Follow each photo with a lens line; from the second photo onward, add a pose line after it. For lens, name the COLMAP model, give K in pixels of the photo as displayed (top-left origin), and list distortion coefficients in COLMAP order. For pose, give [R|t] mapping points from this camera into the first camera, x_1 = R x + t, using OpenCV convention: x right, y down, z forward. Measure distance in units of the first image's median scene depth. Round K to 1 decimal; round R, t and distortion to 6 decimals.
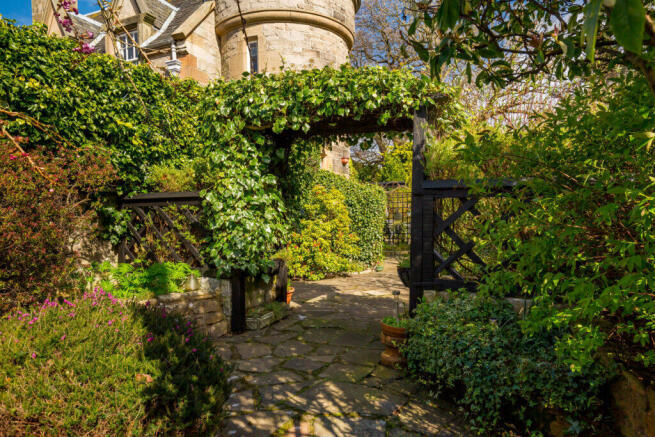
lens RADIAL K [[416.2, 0, 327.5], [0, 416.2, 218.5], [0, 0, 1]] dist [0.002092, 0.000523]
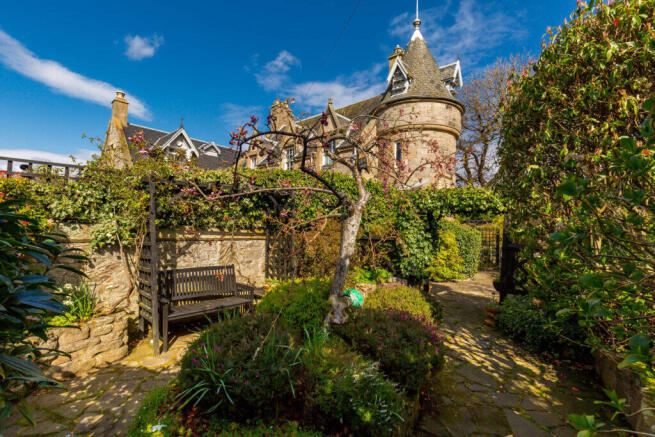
lens RADIAL K [[296.0, 0, 327.5], [0, 296.0, 218.5], [0, 0, 1]] dist [0.001932, -0.000098]
pose [[0.950808, 0.036230, -0.307655, -0.168952], [-0.050224, 0.998027, -0.037689, -0.097438], [0.305683, 0.051286, 0.950751, -0.659010]]
